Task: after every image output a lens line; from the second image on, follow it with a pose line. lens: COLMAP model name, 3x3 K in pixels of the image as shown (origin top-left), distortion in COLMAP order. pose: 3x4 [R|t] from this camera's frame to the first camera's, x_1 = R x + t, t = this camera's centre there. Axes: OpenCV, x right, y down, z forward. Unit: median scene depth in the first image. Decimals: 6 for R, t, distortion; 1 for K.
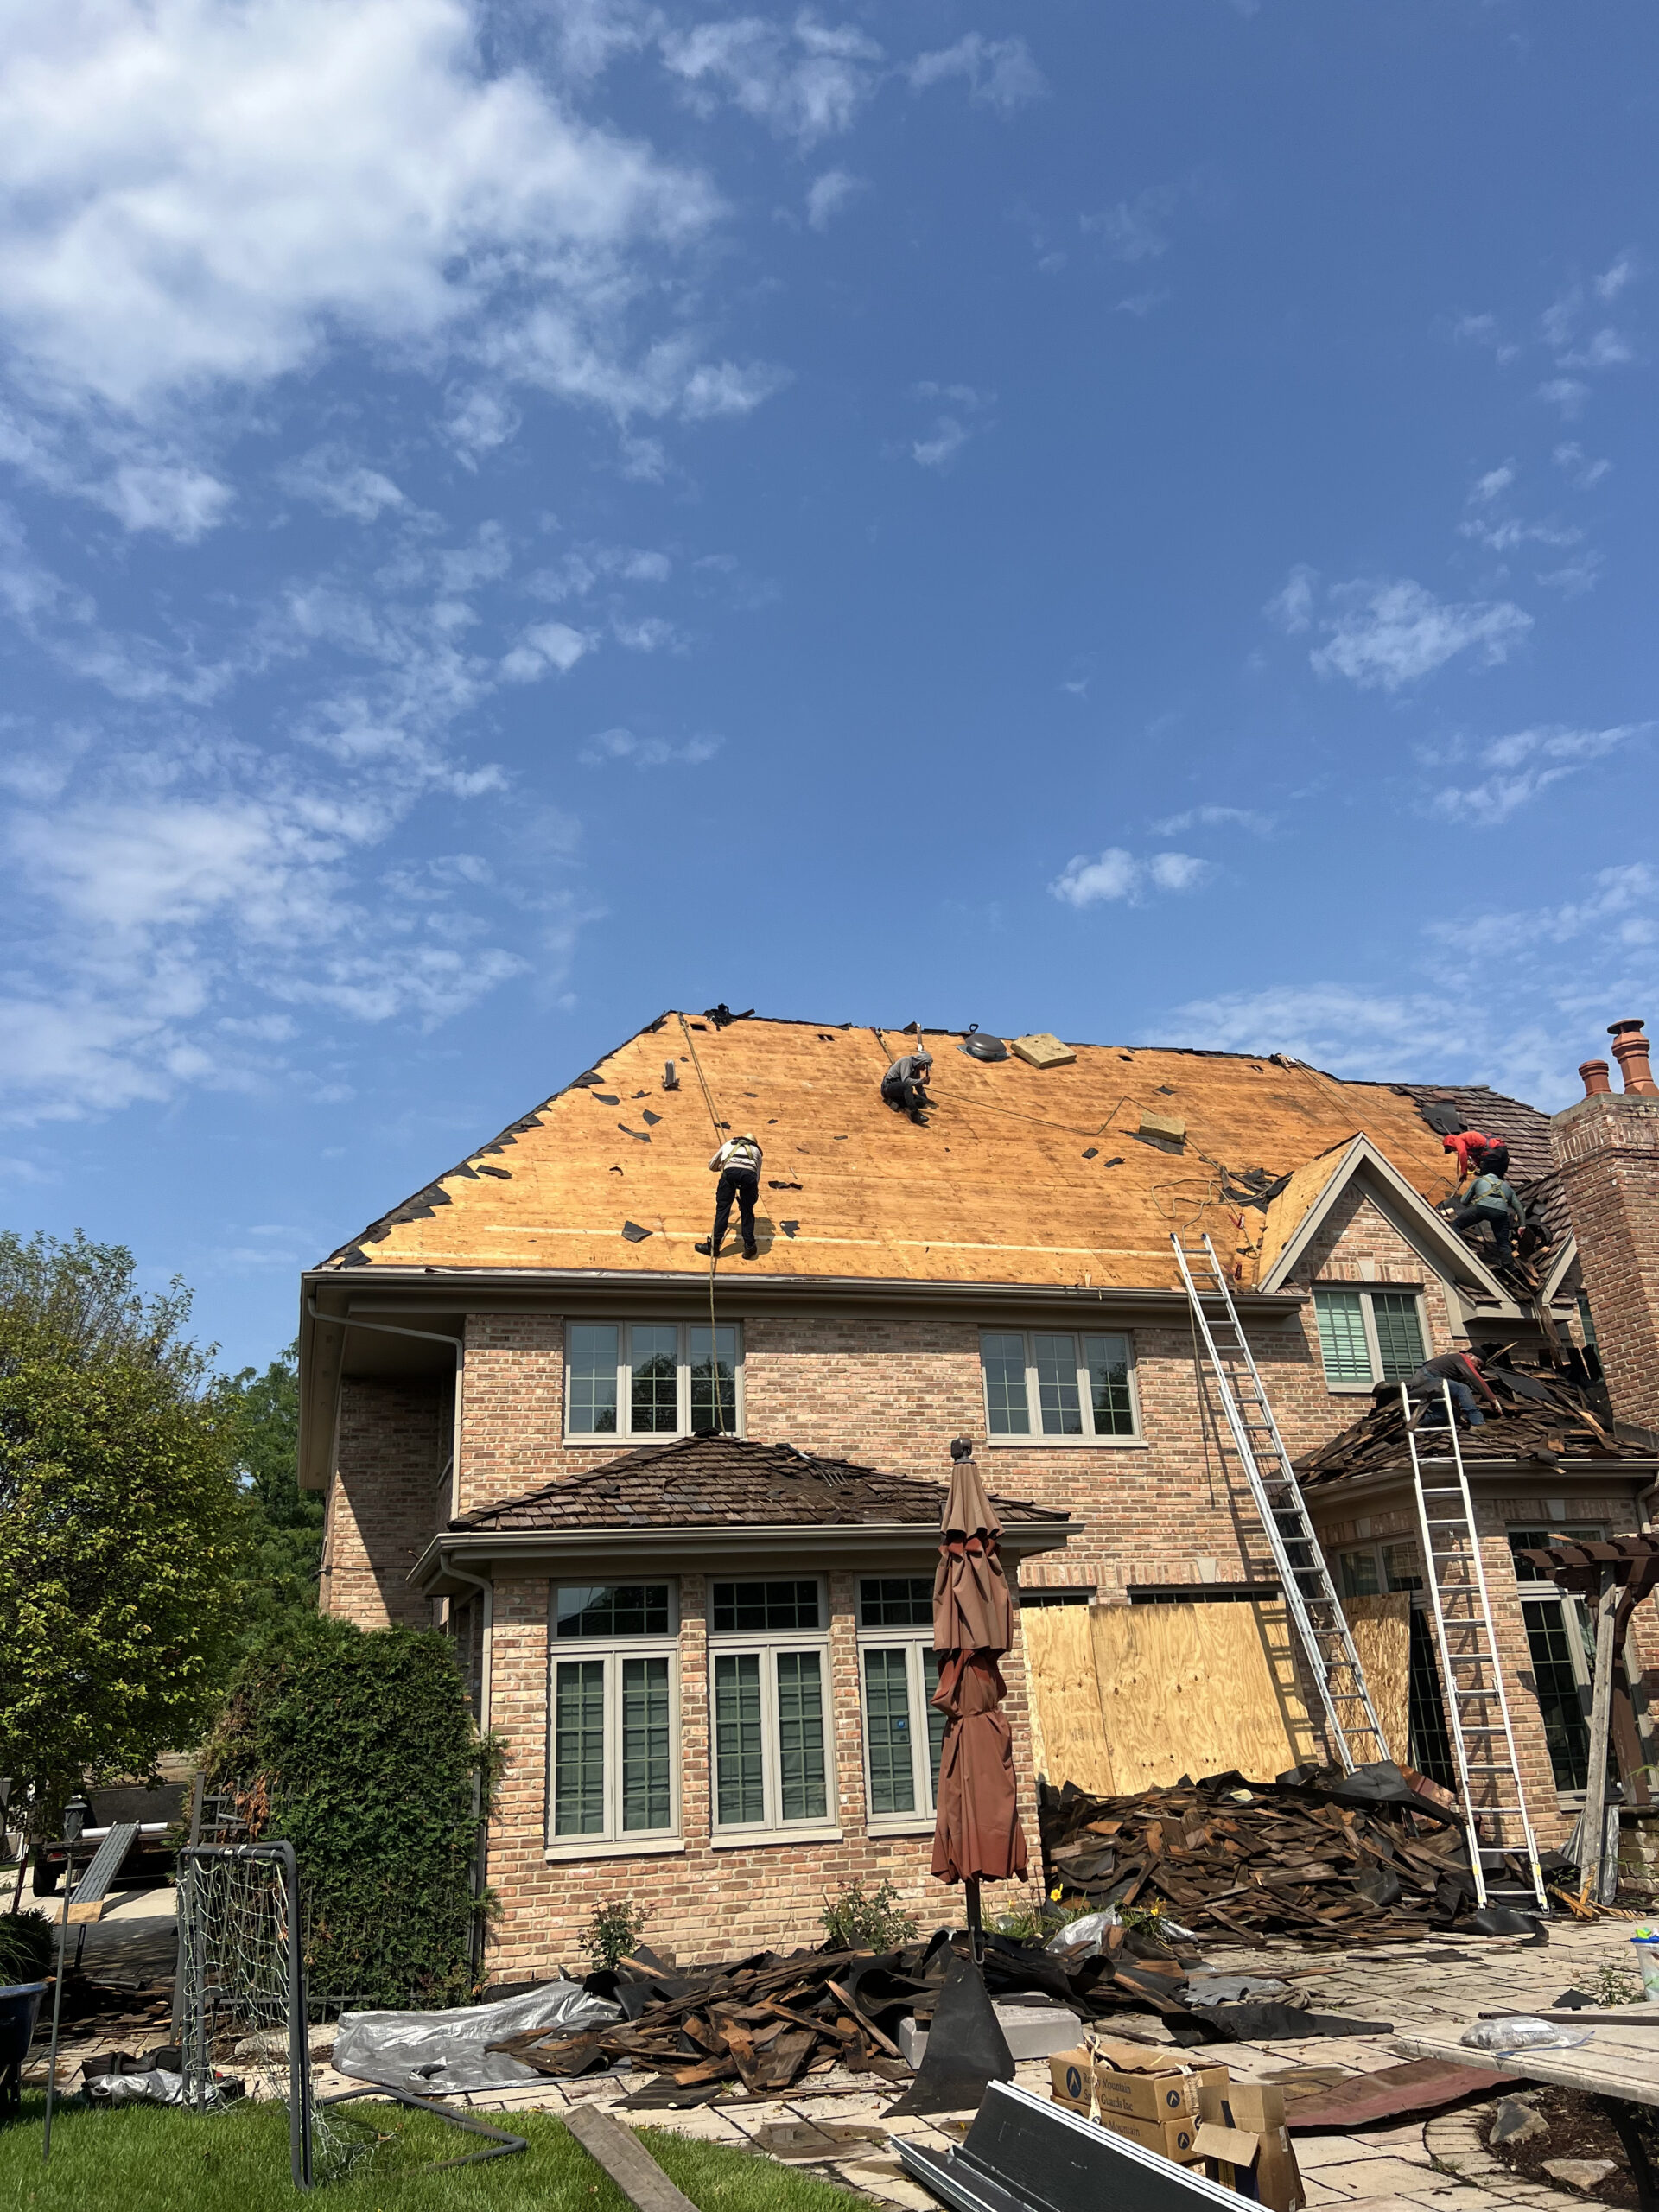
lens RADIAL K [[1638.3, 0, 844.0], [0, 1638.3, 1108.4], [0, 0, 1]] dist [0.027940, -0.015368]
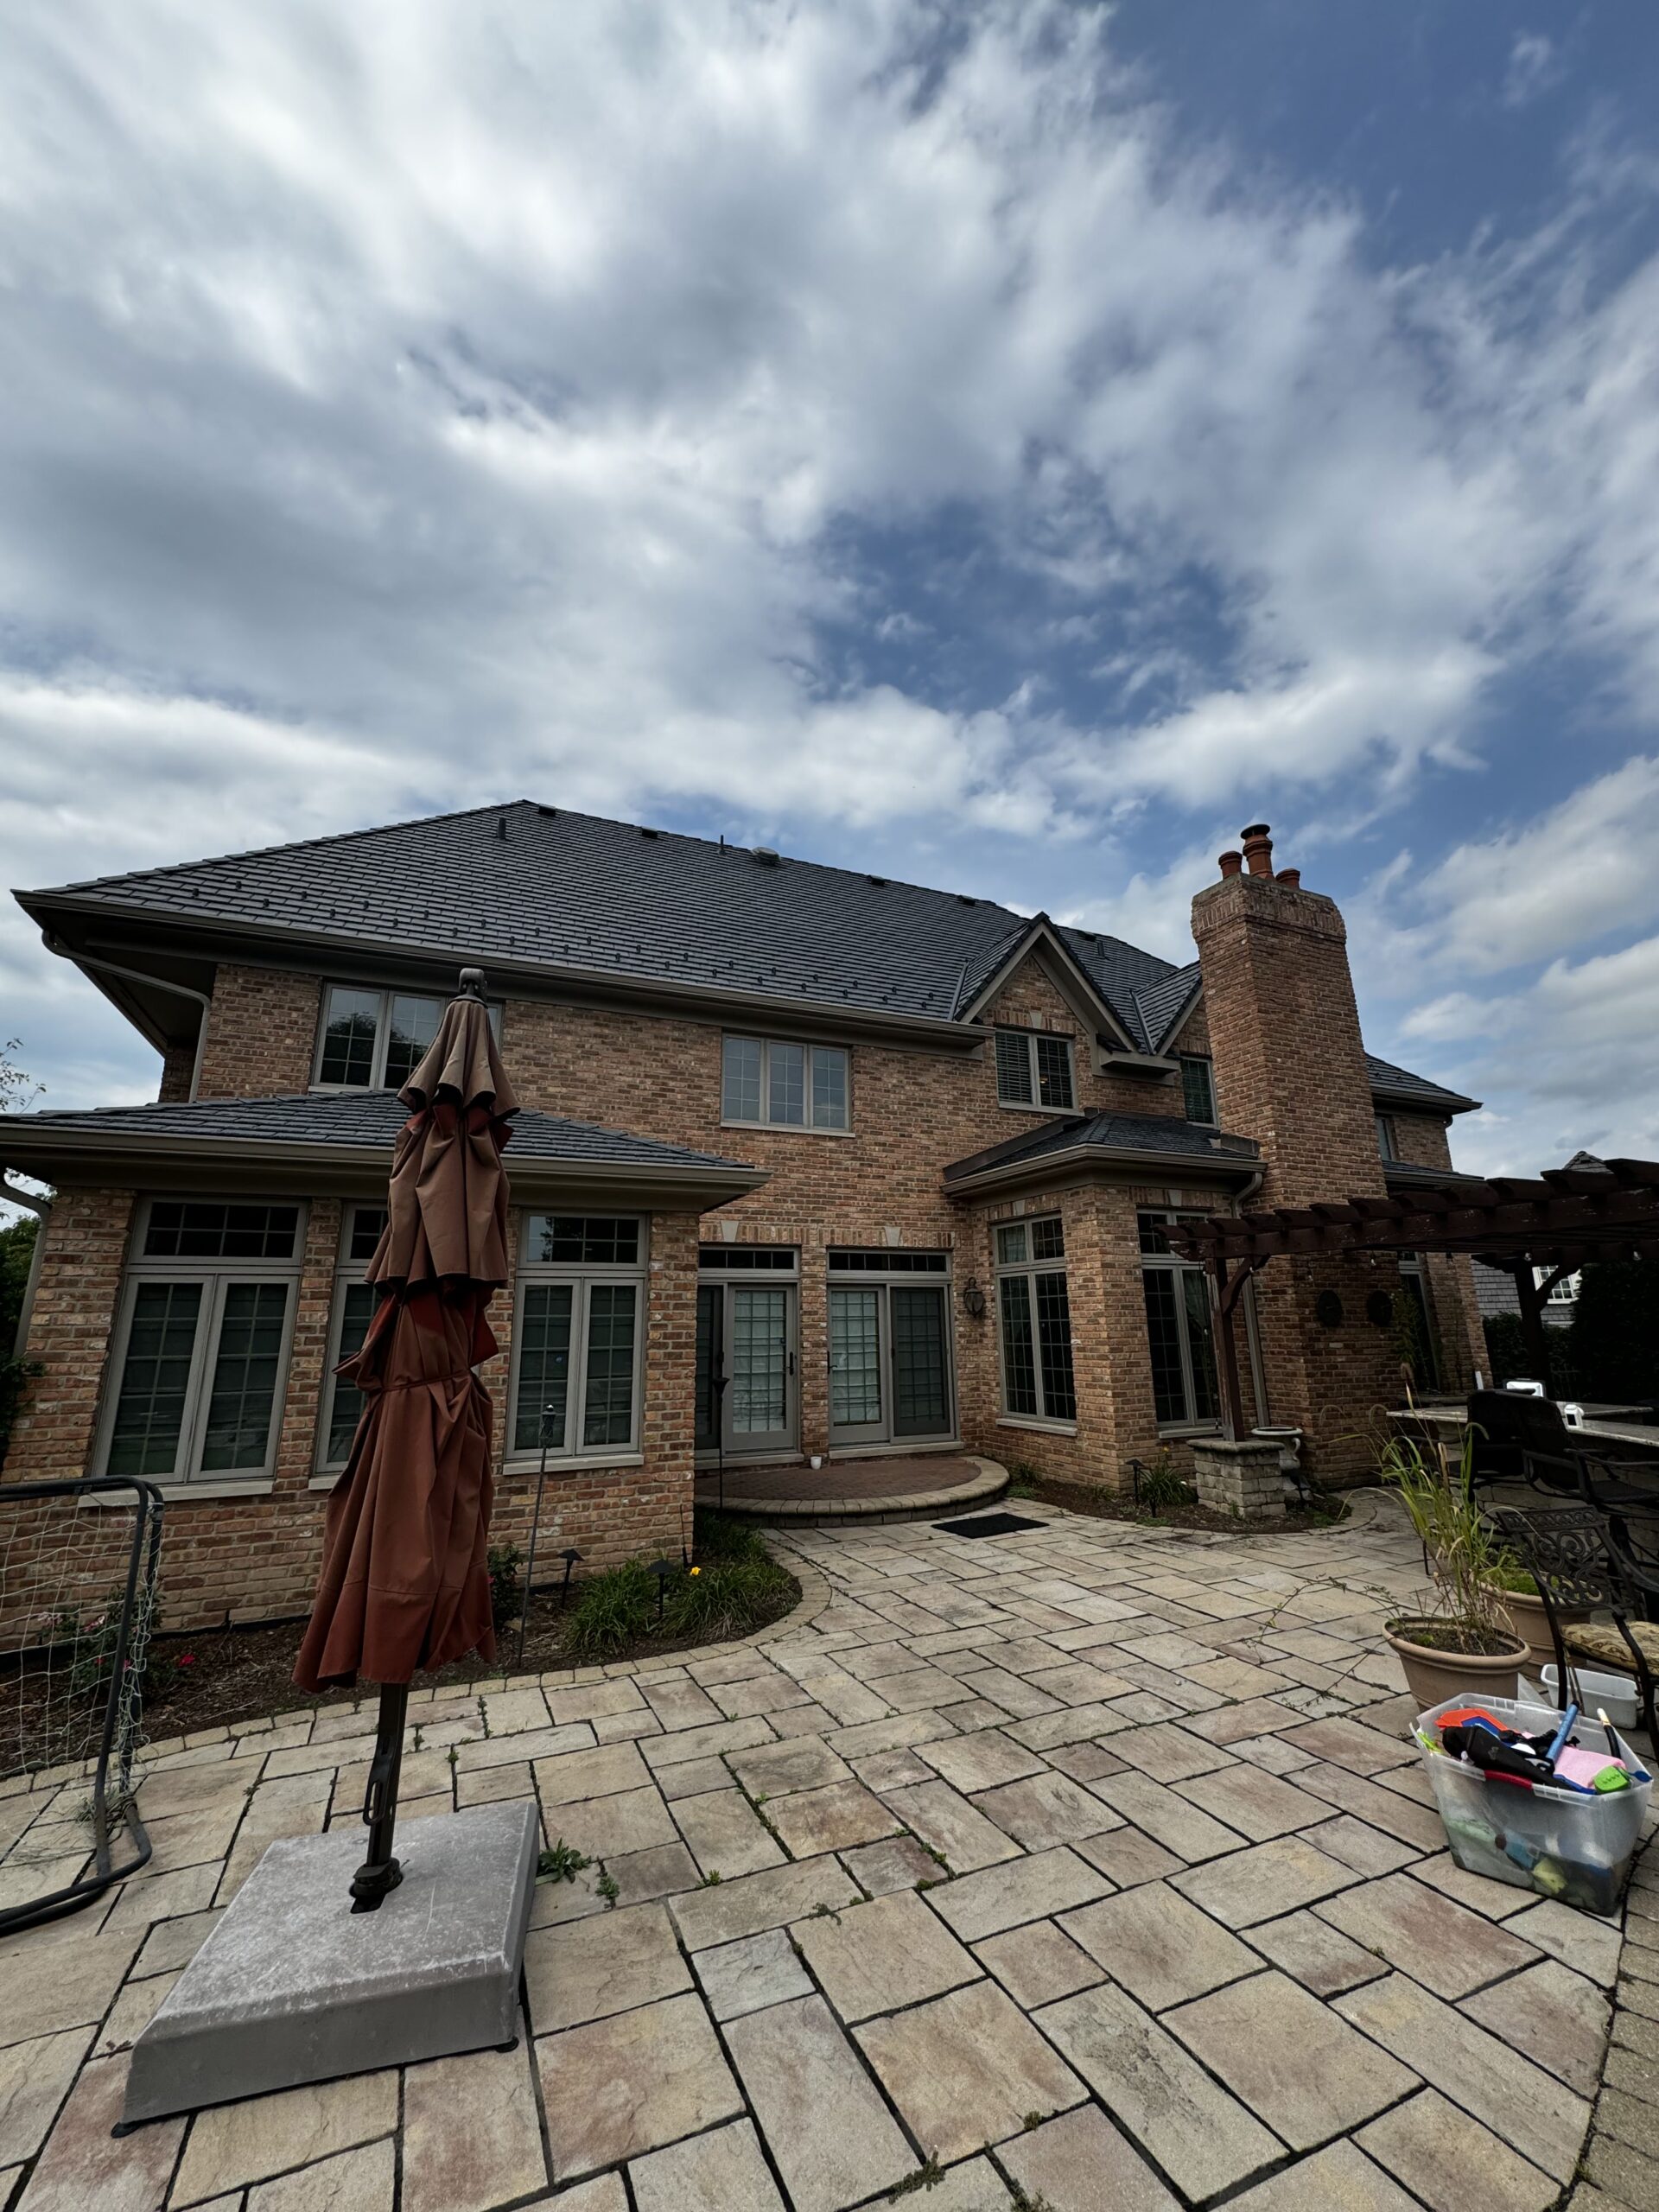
lens RADIAL K [[882.2, 0, 833.9], [0, 882.2, 1105.5], [0, 0, 1]] dist [-0.001266, 0.000037]
pose [[0.991148, 0.063937, 0.116352, 0.102725], [-0.075804, 0.992035, 0.100602, 0.130906], [-0.108993, -0.108531, 0.988100, 0.395246]]
